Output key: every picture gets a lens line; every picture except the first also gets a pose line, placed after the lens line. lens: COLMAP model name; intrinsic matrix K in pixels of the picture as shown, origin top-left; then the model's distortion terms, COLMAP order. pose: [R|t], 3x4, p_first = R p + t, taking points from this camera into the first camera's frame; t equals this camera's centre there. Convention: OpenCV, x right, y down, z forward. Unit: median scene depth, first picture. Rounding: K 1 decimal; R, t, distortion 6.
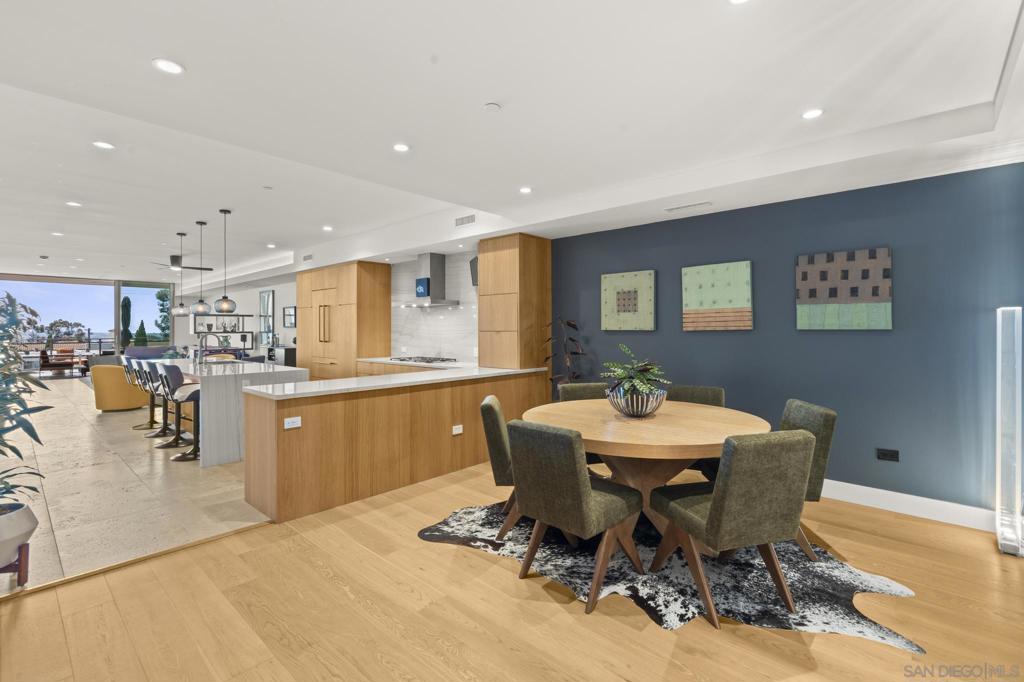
lens RADIAL K [[463.1, 0, 510.5], [0, 463.1, 326.4], [0, 0, 1]] dist [-0.007056, 0.002487]
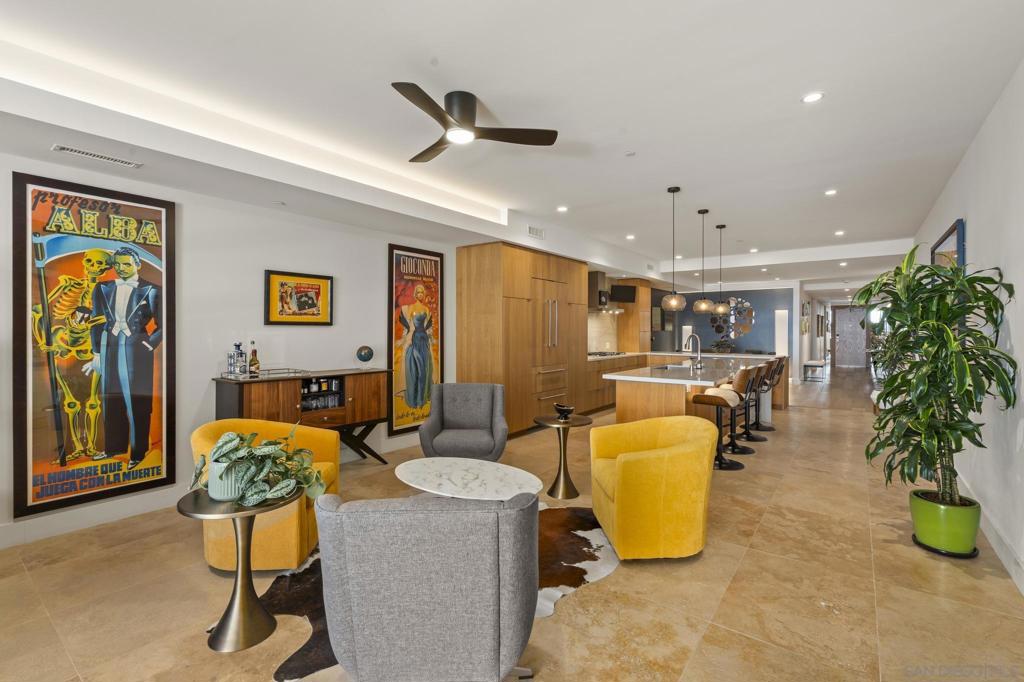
lens RADIAL K [[463.1, 0, 508.8], [0, 463.1, 334.1], [0, 0, 1]] dist [-0.007056, 0.002487]
pose [[-0.091475, -0.005220, 0.995794, -1.902393], [-0.005427, 0.999974, 0.004744, 0.015618], [-0.995793, -0.004971, -0.091501, 1.812073]]
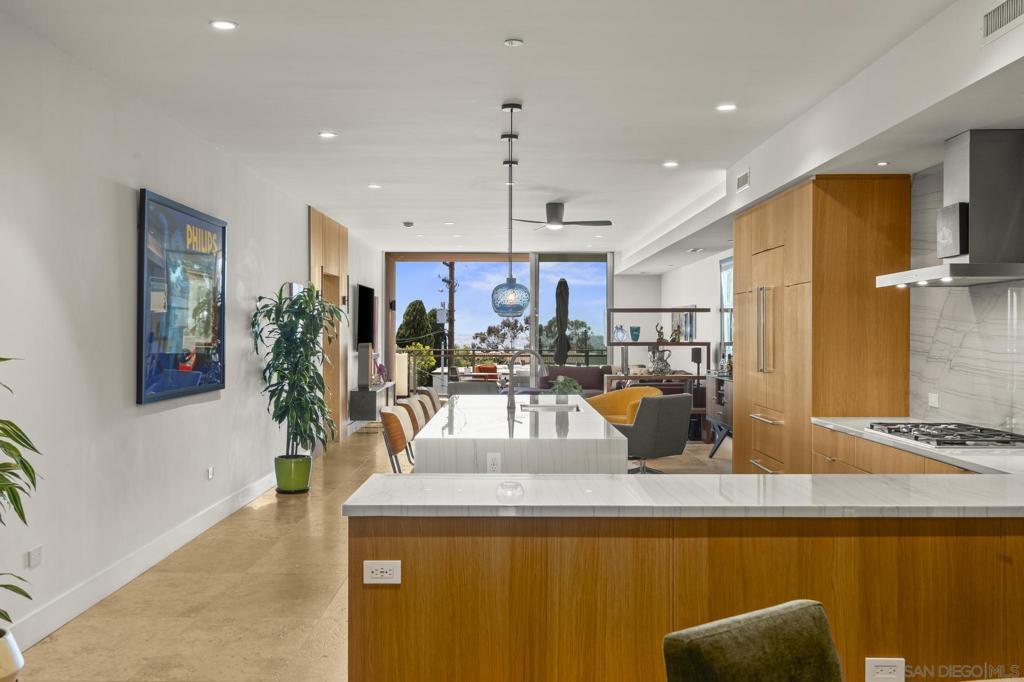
lens RADIAL K [[998.0, 0, 514.0], [0, 998.0, 339.4], [0, 0, 1]] dist [0.016249, 0.000000]
pose [[0.678386, 0.009929, -0.734639, 0.194573], [-0.000389, 0.999913, 0.013155, -0.014285], [0.734706, -0.008639, 0.678331, 0.302855]]
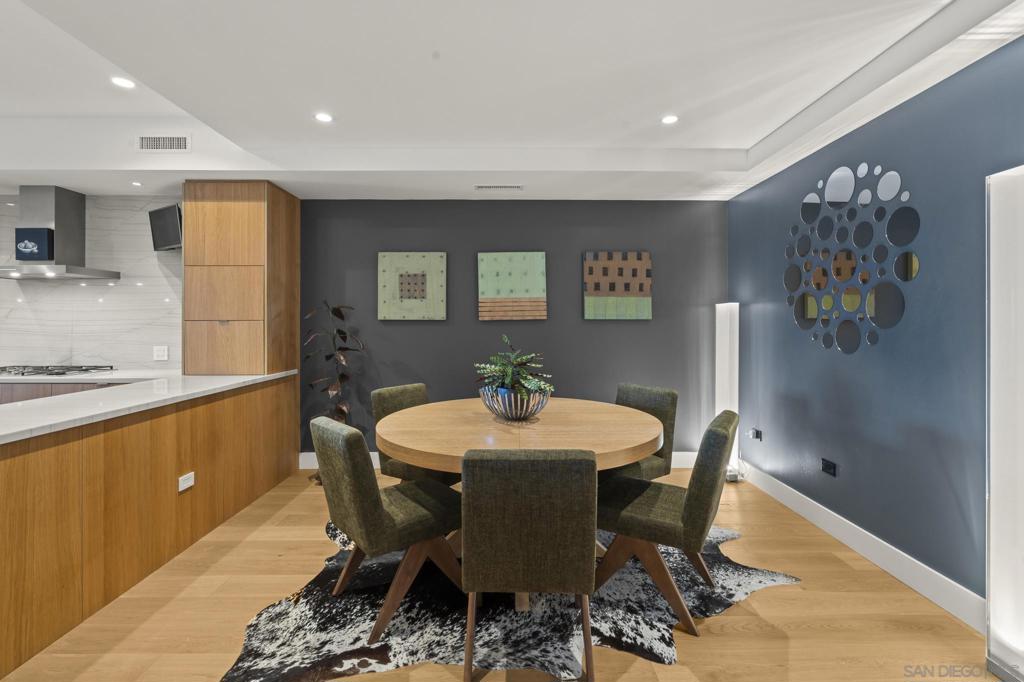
lens RADIAL K [[463.1, 0, 511.1], [0, 463.1, 321.4], [0, 0, 1]] dist [-0.007056, 0.002487]
pose [[0.732696, 0.005639, 0.680532, -0.190882], [-0.006008, 0.999980, -0.001817, 0.011395], [-0.680529, -0.002757, 0.732716, 0.240520]]
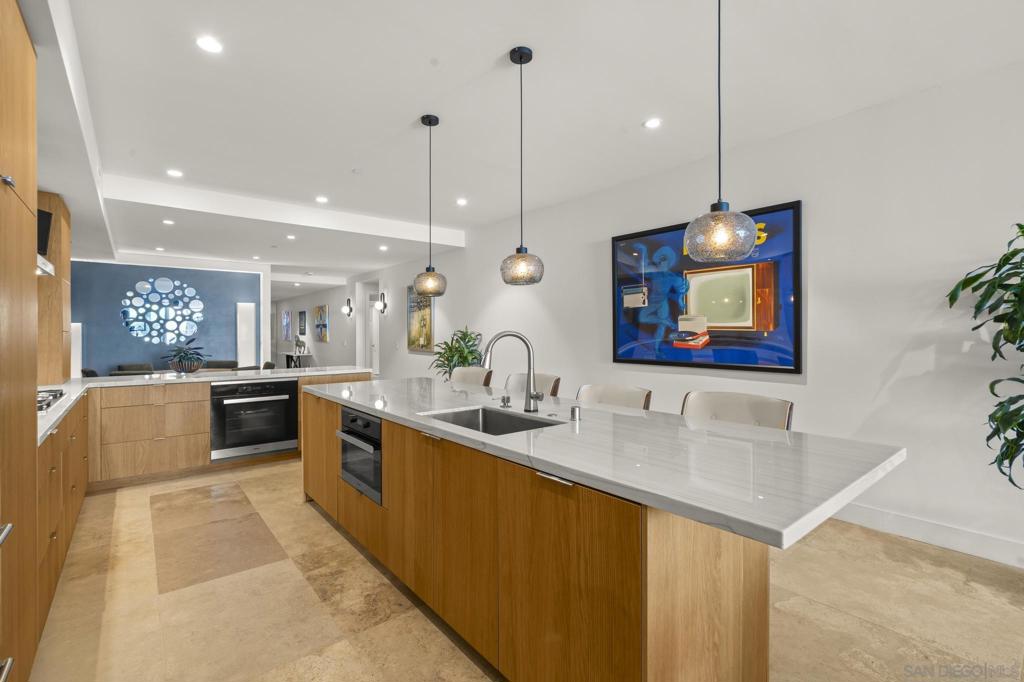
lens RADIAL K [[463.1, 0, 509.9], [0, 463.1, 334.1], [0, 0, 1]] dist [-0.007056, 0.002487]
pose [[-0.988708, 0.005686, 0.149750, -0.896544], [0.005062, 0.999977, -0.004548, 0.023273], [-0.149773, -0.003739, -0.988713, 1.734845]]
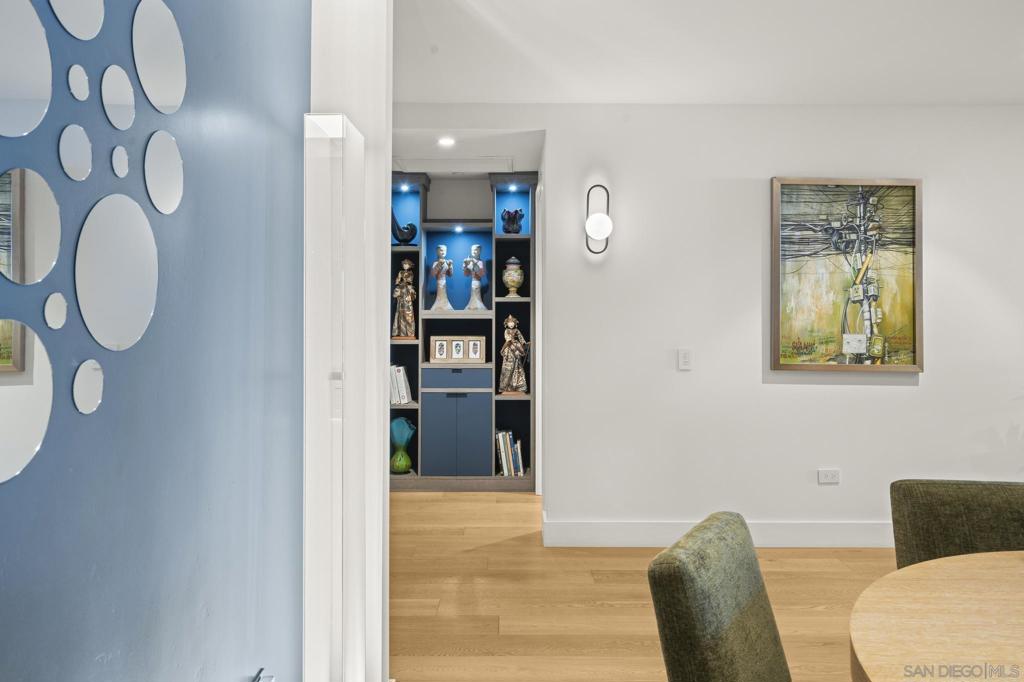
lens RADIAL K [[729.7, 0, 519.6], [0, 729.7, 290.6], [0, 0, 1]] dist [0.000193, -0.002942]
pose [[-0.736961, -0.020262, -0.675631, 0.490010], [0.005855, 0.999322, -0.036356, 0.005509], [0.675910, -0.030749, -0.736343, 0.594703]]
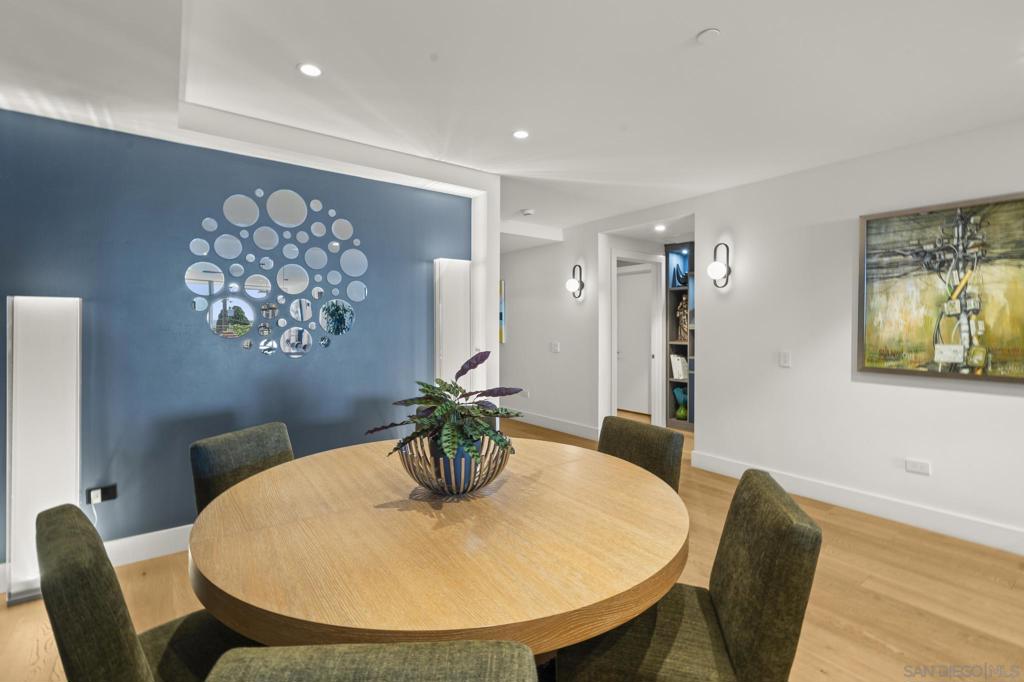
lens RADIAL K [[463.1, 0, 505.0], [0, 463.1, 327.3], [0, 0, 1]] dist [-0.007056, 0.002487]
pose [[-0.979141, 0.000349, 0.203181, 0.068629], [-0.000962, 0.999979, -0.006353, 0.009516], [-0.203179, -0.006416, -0.979121, 0.926145]]
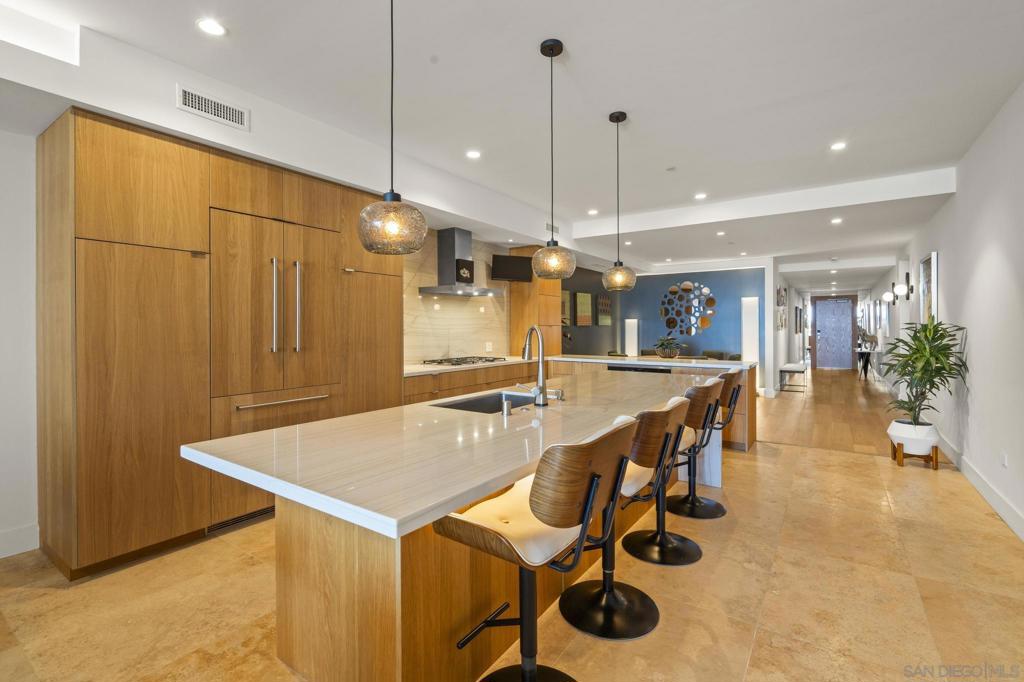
lens RADIAL K [[463.1, 0, 510.5], [0, 463.1, 327.4], [0, 0, 1]] dist [-0.007056, 0.002487]
pose [[-0.131224, 0.004276, 0.991344, -1.314780], [-0.003235, 0.999984, -0.004742, 0.022817], [-0.991347, -0.003829, -0.131208, 1.351782]]
